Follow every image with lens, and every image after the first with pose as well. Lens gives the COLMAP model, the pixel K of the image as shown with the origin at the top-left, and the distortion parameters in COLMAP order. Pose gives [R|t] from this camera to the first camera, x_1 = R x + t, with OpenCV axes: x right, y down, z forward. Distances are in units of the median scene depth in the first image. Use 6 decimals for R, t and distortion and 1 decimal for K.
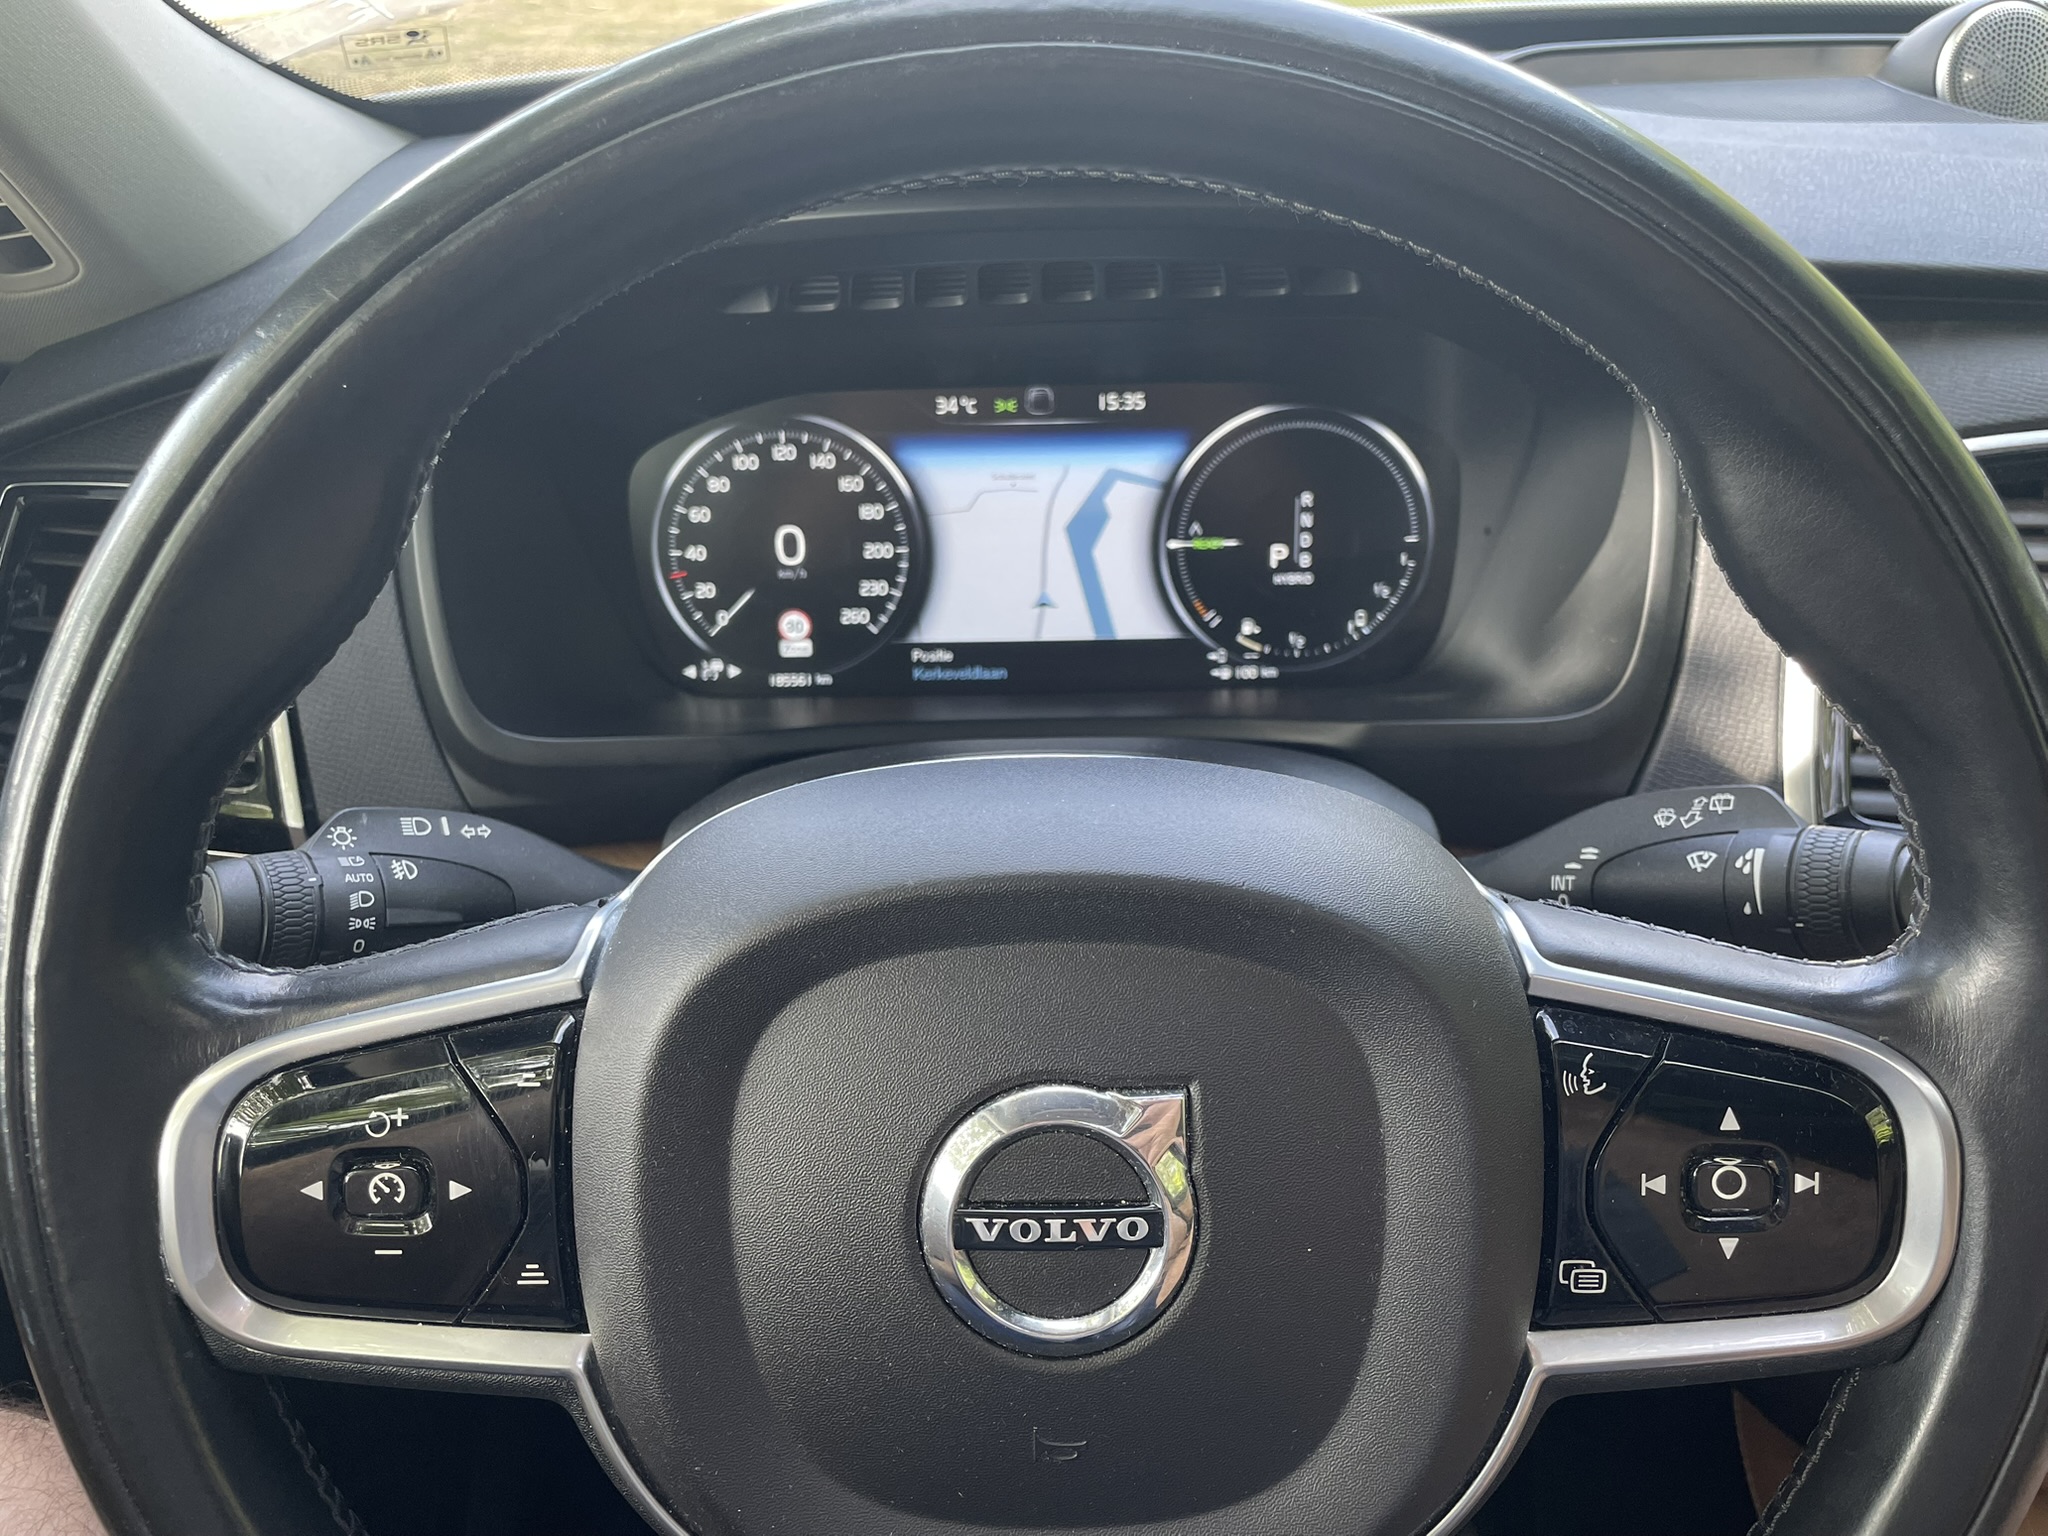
lens RADIAL K [[1547.9, 0, 1024.9], [0, 1547.9, 772.6], [0, 0, 1]] dist [0.075896, -0.100007]
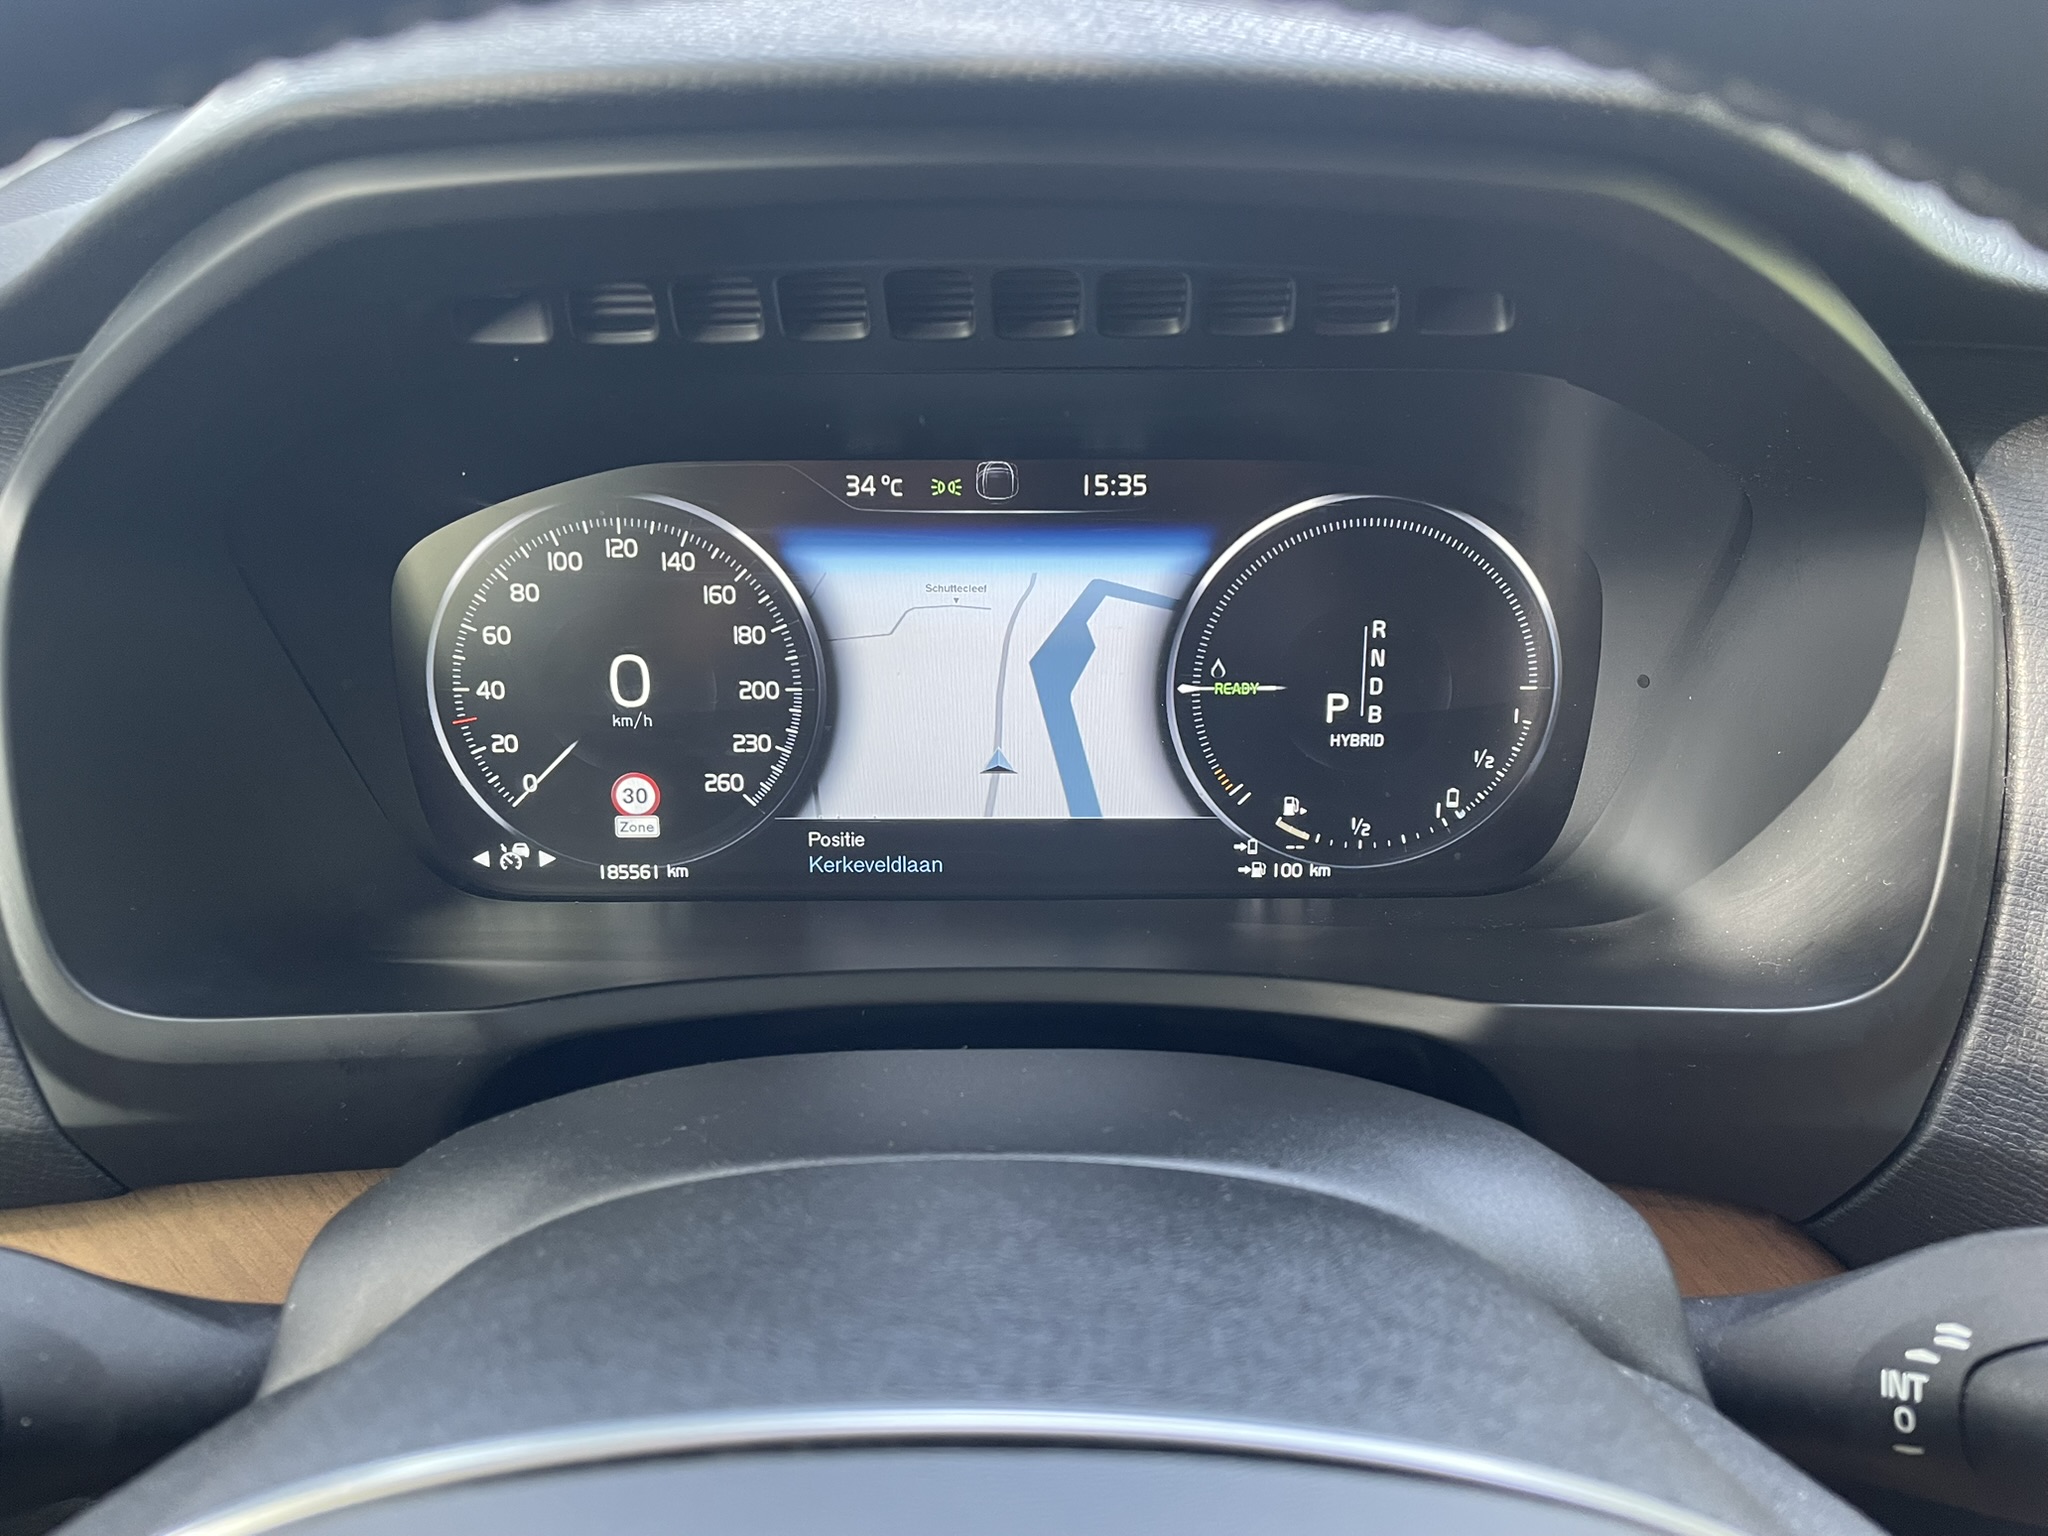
lens RADIAL K [[1547.9, 0, 1018.0], [0, 1547.9, 763.0], [0, 0, 1]] dist [0.075896, -0.100007]
pose [[0.999775, 0.017371, 0.012198, 0.012887], [-0.016984, 0.999370, -0.031161, -0.091310], [-0.012732, 0.030947, 0.999440, 0.310777]]
